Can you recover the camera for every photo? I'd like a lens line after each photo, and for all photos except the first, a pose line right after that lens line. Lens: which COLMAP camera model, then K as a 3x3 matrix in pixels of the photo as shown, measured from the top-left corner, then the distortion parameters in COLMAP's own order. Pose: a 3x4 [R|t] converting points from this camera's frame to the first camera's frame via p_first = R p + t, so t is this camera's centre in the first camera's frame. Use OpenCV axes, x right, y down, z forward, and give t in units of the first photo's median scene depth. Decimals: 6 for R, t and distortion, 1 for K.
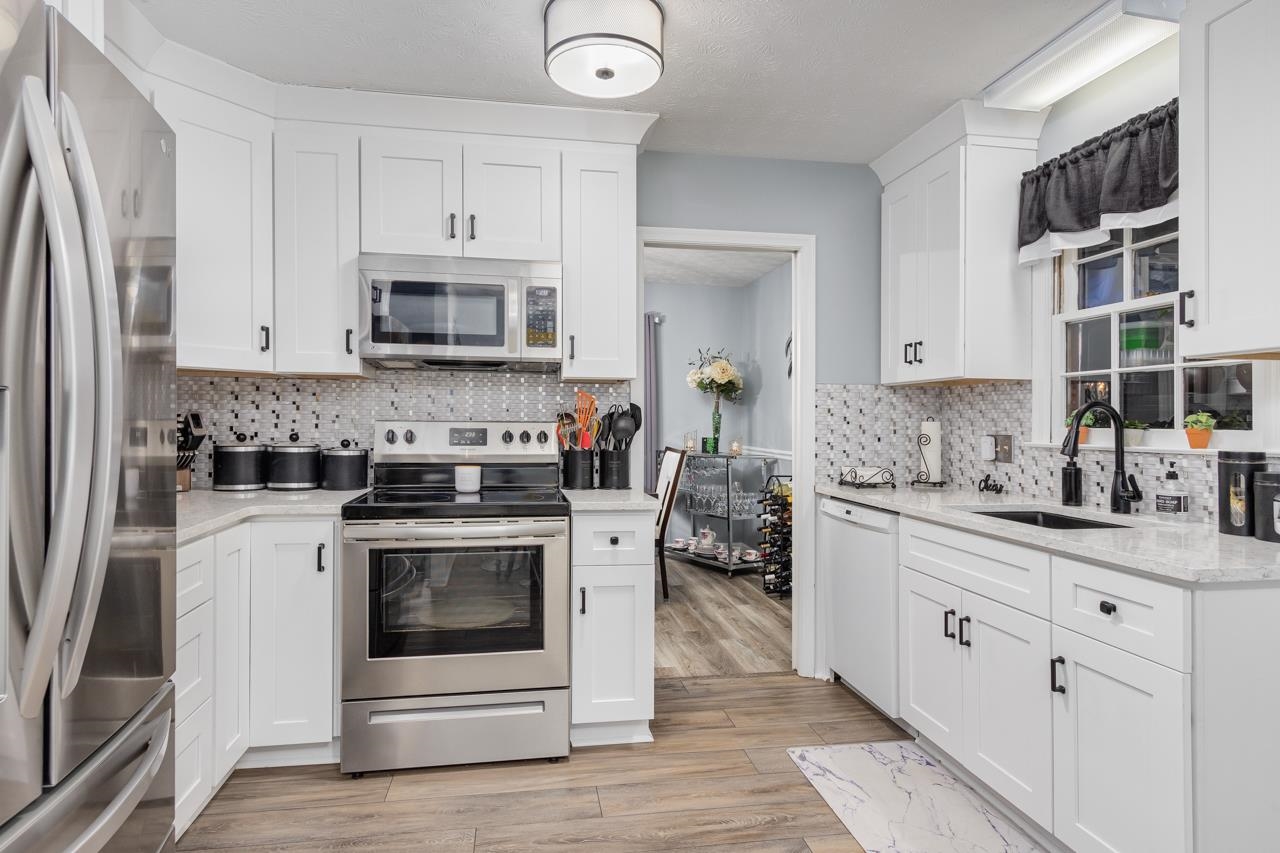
lens RADIAL K [[705.5, 0, 637.5], [0, 705.5, 425.6], [0, 0, 1]] dist [0.010000, -0.003098]
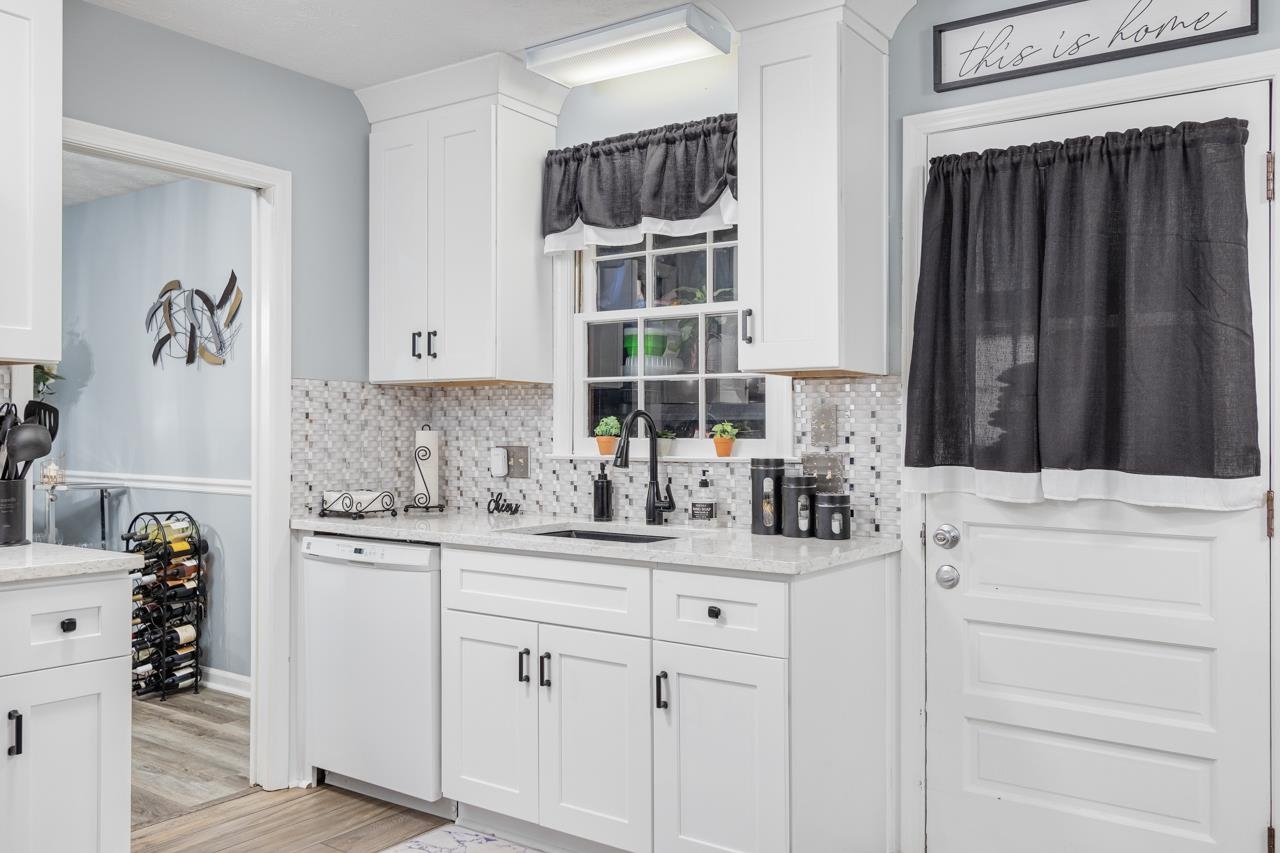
lens RADIAL K [[1036.3, 0, 614.3], [0, 1036.3, 431.3], [0, 0, 1]] dist [0.017551, 0.010270]
pose [[0.714558, -0.001969, 0.699573, -0.309098], [0.004244, 0.999990, -0.001520, -0.002764], [-0.699563, 0.004055, 0.714559, 0.014522]]
